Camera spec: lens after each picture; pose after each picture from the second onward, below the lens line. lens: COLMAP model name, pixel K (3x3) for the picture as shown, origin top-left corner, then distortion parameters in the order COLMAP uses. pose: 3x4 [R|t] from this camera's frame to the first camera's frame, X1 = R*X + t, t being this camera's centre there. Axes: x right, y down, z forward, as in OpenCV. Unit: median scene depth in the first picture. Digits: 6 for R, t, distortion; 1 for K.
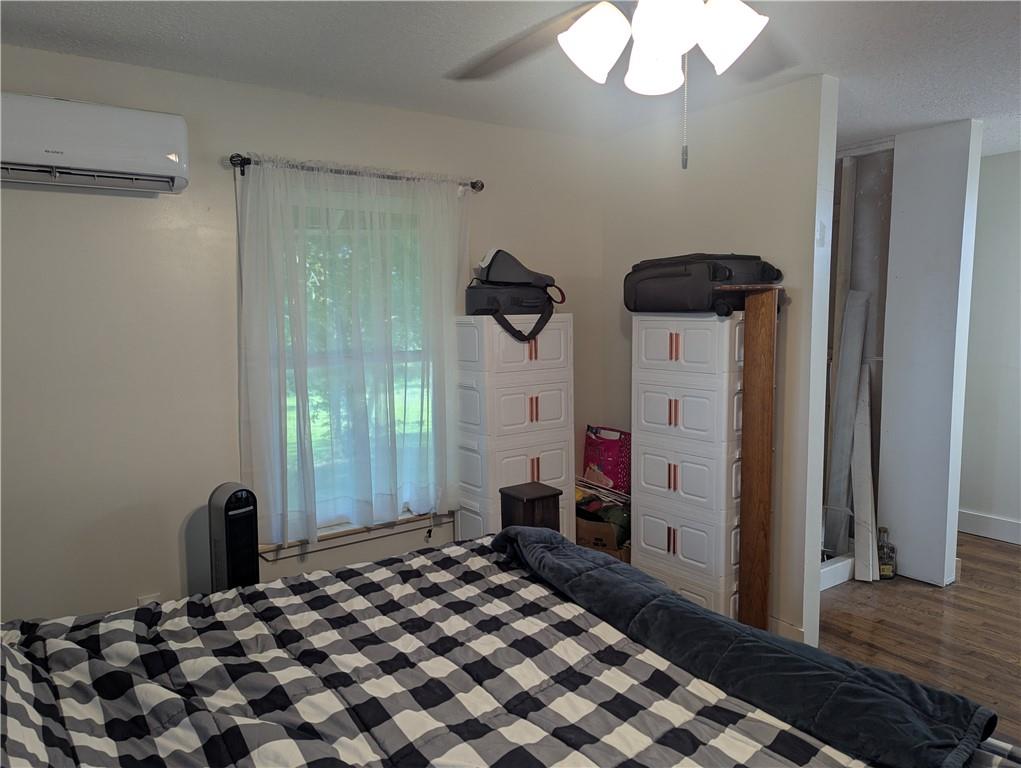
lens RADIAL K [[710.5, 0, 511.8], [0, 710.5, 388.7], [0, 0, 1]] dist [0.069671, -0.035377]
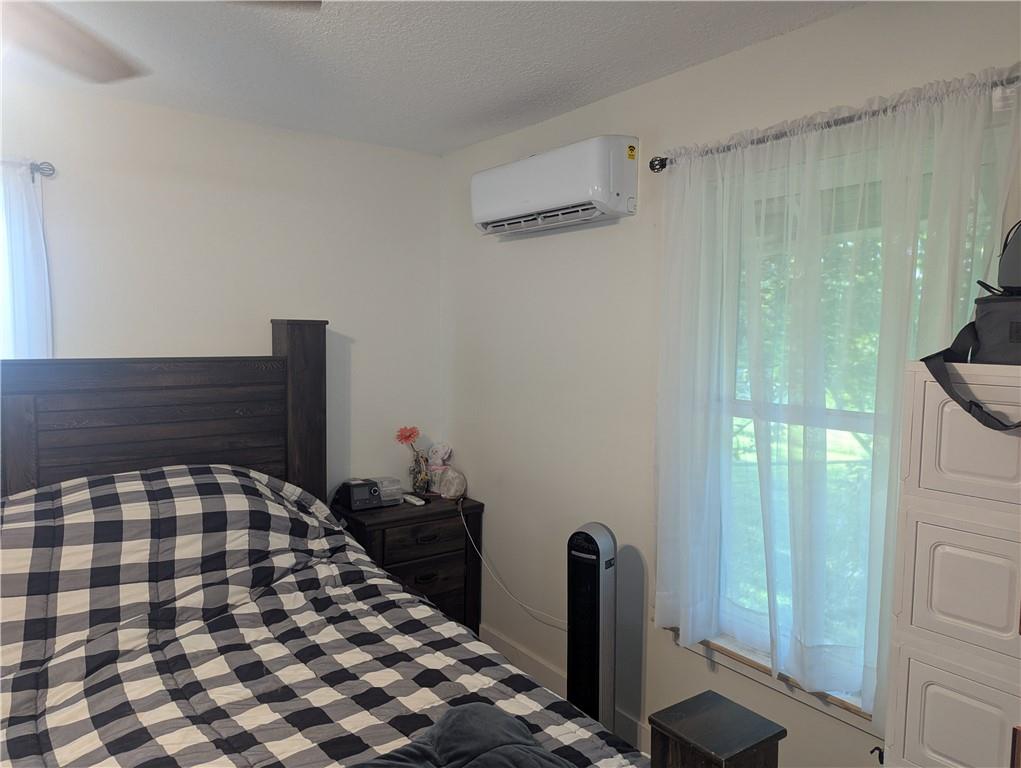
lens RADIAL K [[710.5, 0, 511.8], [0, 710.5, 388.7], [0, 0, 1]] dist [0.069671, -0.035377]
pose [[0.037478, 0.114339, -0.992735, 0.449988], [-0.114936, 0.987333, 0.109378, -0.117645], [0.992666, 0.110001, 0.050145, 0.754384]]
